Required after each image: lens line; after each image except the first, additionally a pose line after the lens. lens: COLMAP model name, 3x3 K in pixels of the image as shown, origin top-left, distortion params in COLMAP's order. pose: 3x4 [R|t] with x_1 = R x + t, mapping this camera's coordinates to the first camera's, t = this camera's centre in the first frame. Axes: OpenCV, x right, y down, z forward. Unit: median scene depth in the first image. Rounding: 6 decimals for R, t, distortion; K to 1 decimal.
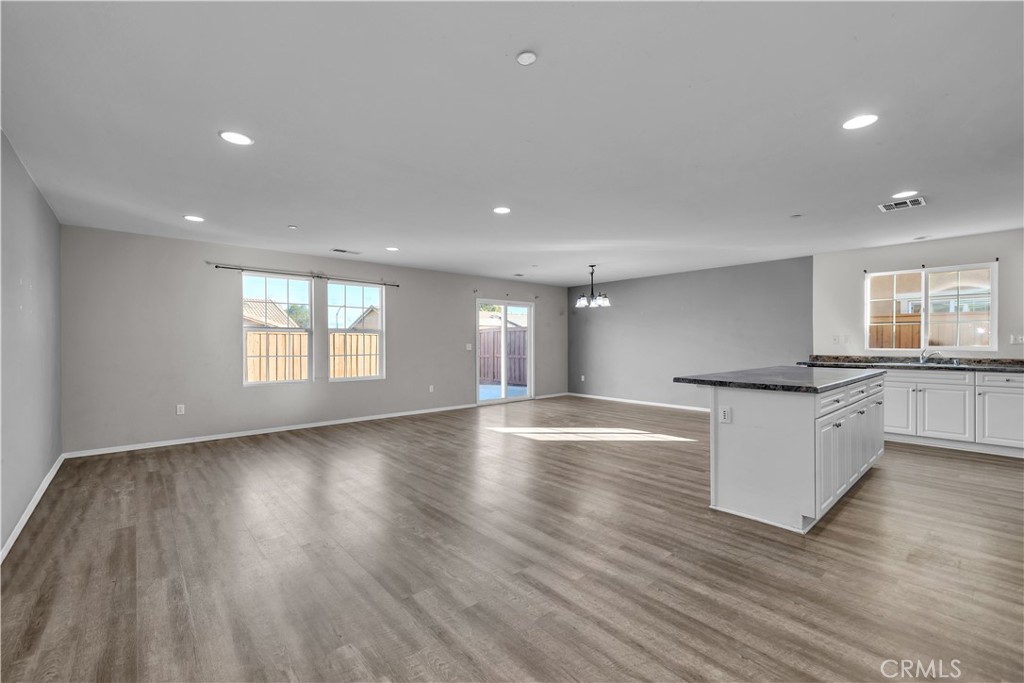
lens RADIAL K [[451.9, 0, 522.6], [0, 451.9, 344.2], [0, 0, 1]] dist [0.001084, 0.000360]
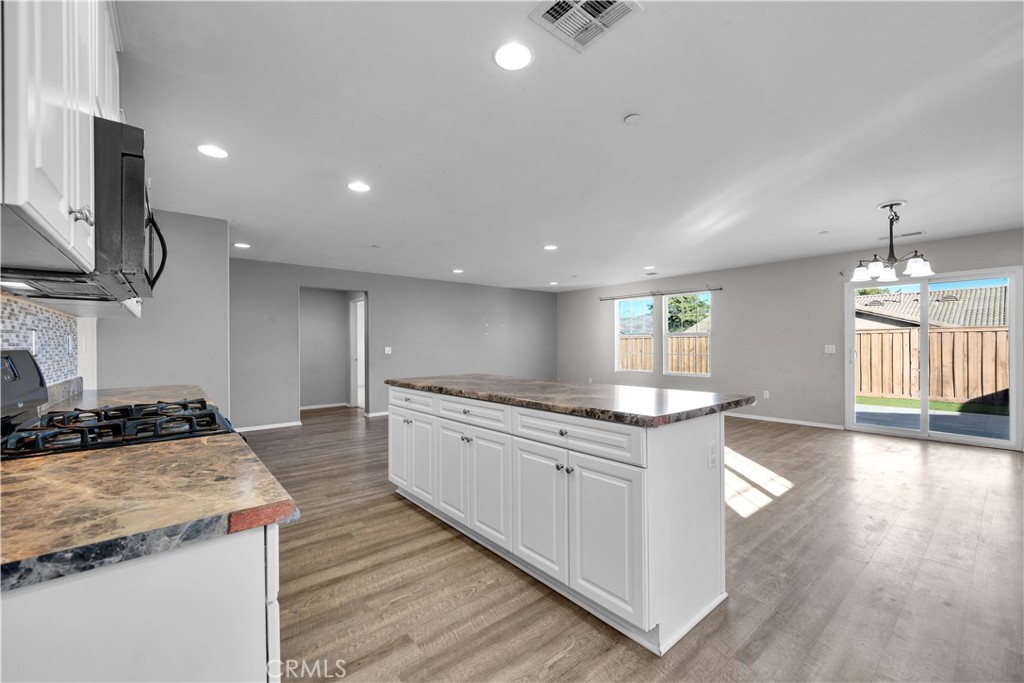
lens RADIAL K [[424.1, 0, 488.4], [0, 424.1, 343.0], [0, 0, 1]] dist [0.000188, -0.000031]
pose [[-0.113881, -0.003477, -0.993488, 0.918749], [0.002060, 0.999991, -0.003736, -0.003641], [0.993492, -0.002472, -0.113873, 0.710653]]
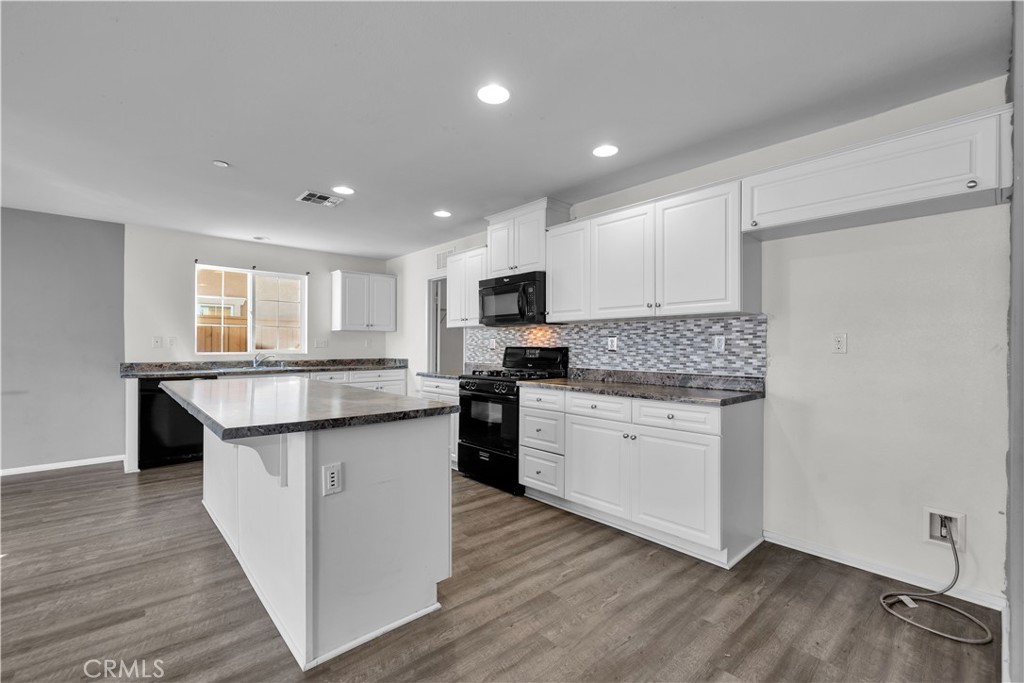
lens RADIAL K [[434.4, 0, 510.5], [0, 434.4, 344.6], [0, 0, 1]] dist [-0.001412, 0.000067]
pose [[0.014826, 0.004011, 0.999882, -0.042511], [0.000658, 0.999992, -0.004021, -0.002297], [-0.999890, 0.000718, 0.014823, 0.441118]]
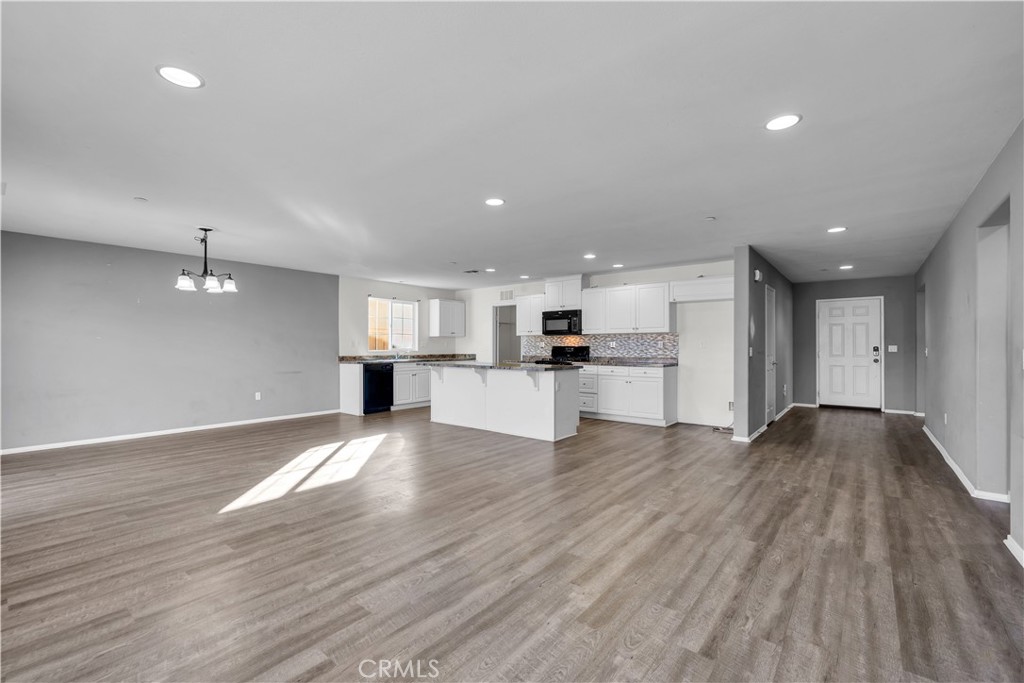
lens RADIAL K [[415.0, 0, 528.2], [0, 415.0, 345.5], [0, 0, 1]] dist [-0.002885, 0.000280]
pose [[-0.173735, 0.002104, 0.984790, -0.663550], [0.003142, 0.999994, -0.001583, -0.001911], [-0.984787, 0.002819, -0.173740, 0.801128]]
